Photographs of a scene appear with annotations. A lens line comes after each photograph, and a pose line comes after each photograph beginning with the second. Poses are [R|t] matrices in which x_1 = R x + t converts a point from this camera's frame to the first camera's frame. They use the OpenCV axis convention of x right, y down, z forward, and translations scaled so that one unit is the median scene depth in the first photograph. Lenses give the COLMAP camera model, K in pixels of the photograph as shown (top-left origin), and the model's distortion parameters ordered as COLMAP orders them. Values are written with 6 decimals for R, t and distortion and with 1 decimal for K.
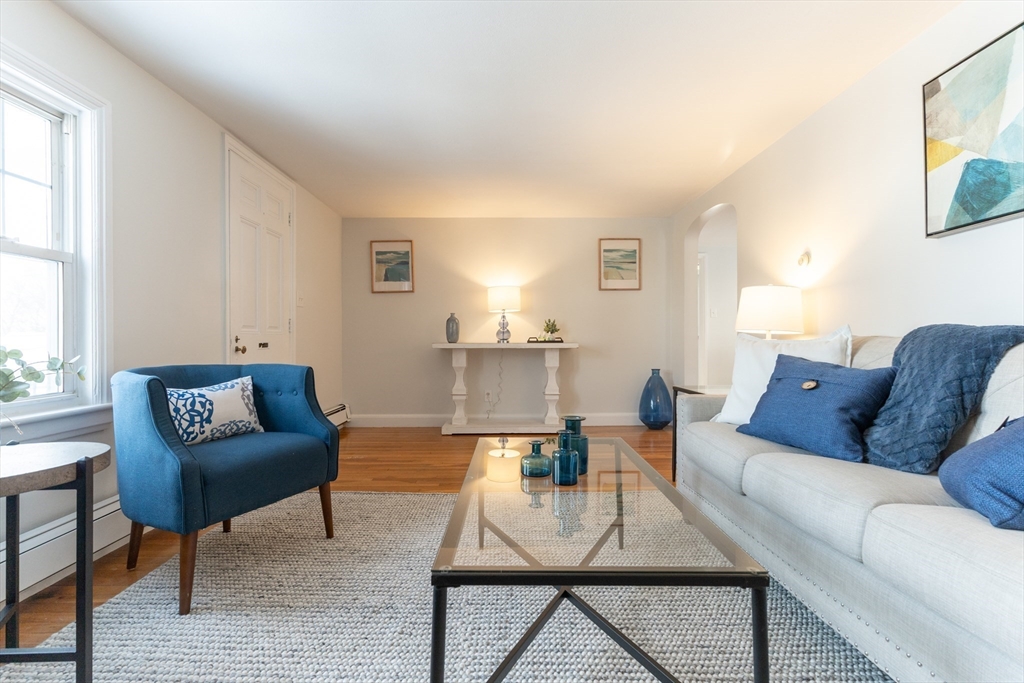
lens RADIAL K [[502.1, 0, 528.5], [0, 502.1, 338.2], [0, 0, 1]] dist [-0.009041, 0.000382]
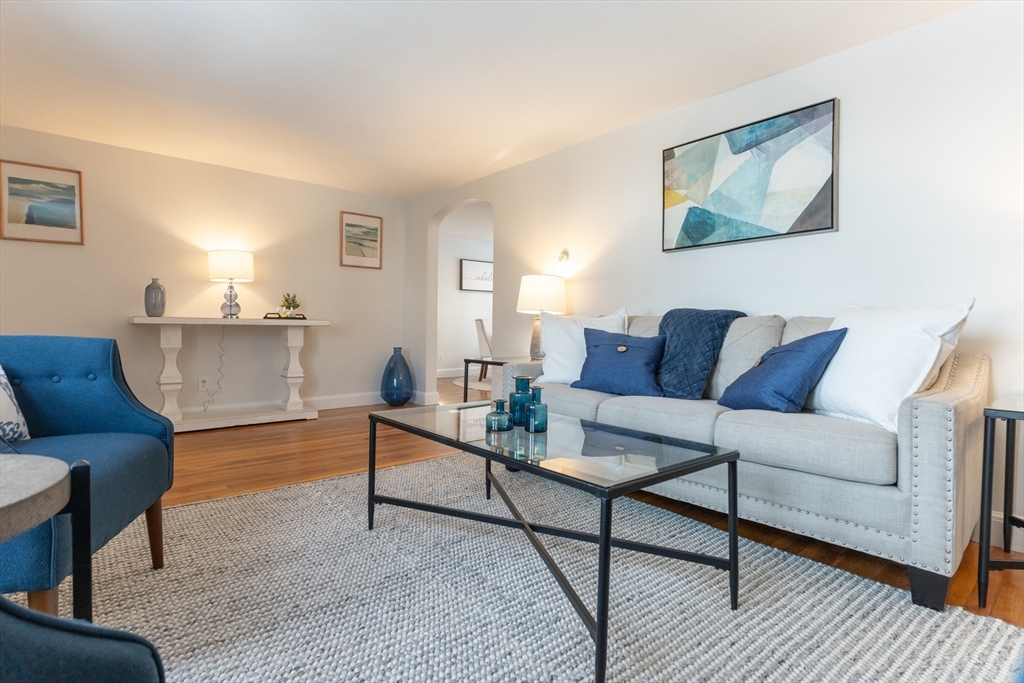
lens RADIAL K [[502.1, 0, 543.6], [0, 502.1, 334.8], [0, 0, 1]] dist [-0.009041, 0.000382]
pose [[0.756062, 0.001241, 0.654499, -0.347458], [-0.016735, 0.999708, 0.017436, 0.022330], [-0.654286, -0.024136, 0.755862, 0.055119]]
